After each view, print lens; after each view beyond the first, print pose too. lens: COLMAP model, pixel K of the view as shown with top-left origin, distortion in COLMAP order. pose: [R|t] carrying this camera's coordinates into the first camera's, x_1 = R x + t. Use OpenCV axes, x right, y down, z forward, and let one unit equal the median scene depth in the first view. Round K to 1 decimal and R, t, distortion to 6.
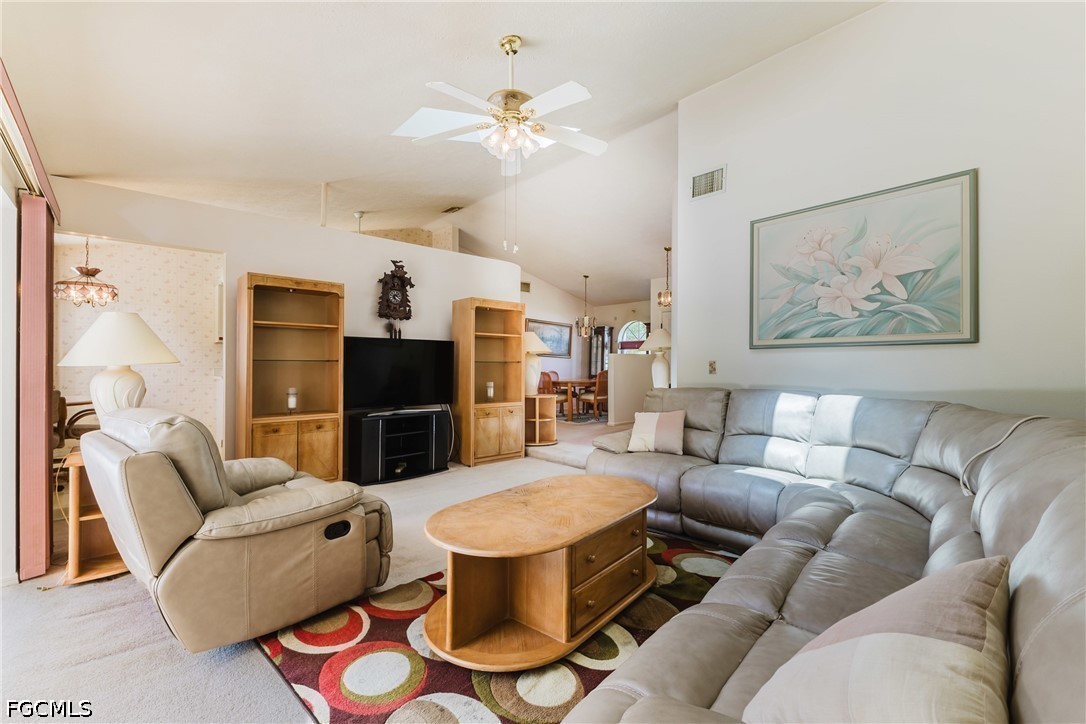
lens RADIAL K [[465.0, 0, 543.0], [0, 465.0, 362.0], [0, 0, 1]] dist [-0.001227, -0.000543]
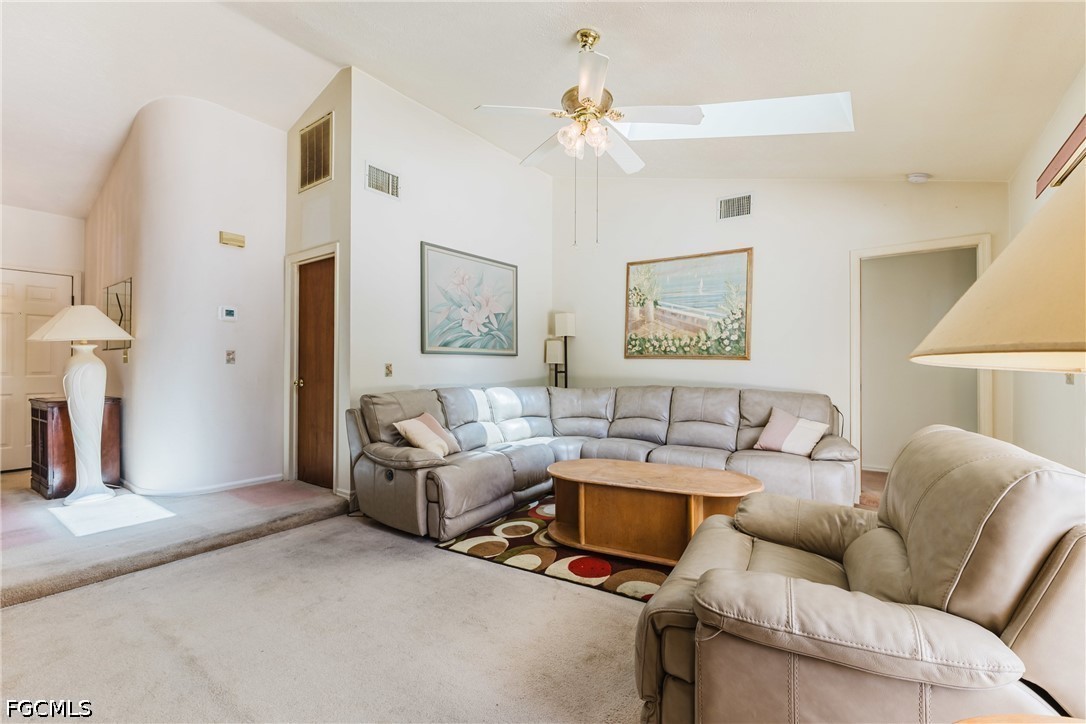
lens RADIAL K [[472.6, 0, 543.0], [0, 472.6, 362.0], [0, 0, 1]] dist [0.021098, -0.007715]
pose [[-0.188389, 0.010490, 0.982038, -0.868307], [-0.005797, 0.999914, -0.011793, 0.005294], [-0.982077, -0.007914, -0.188312, 1.079142]]
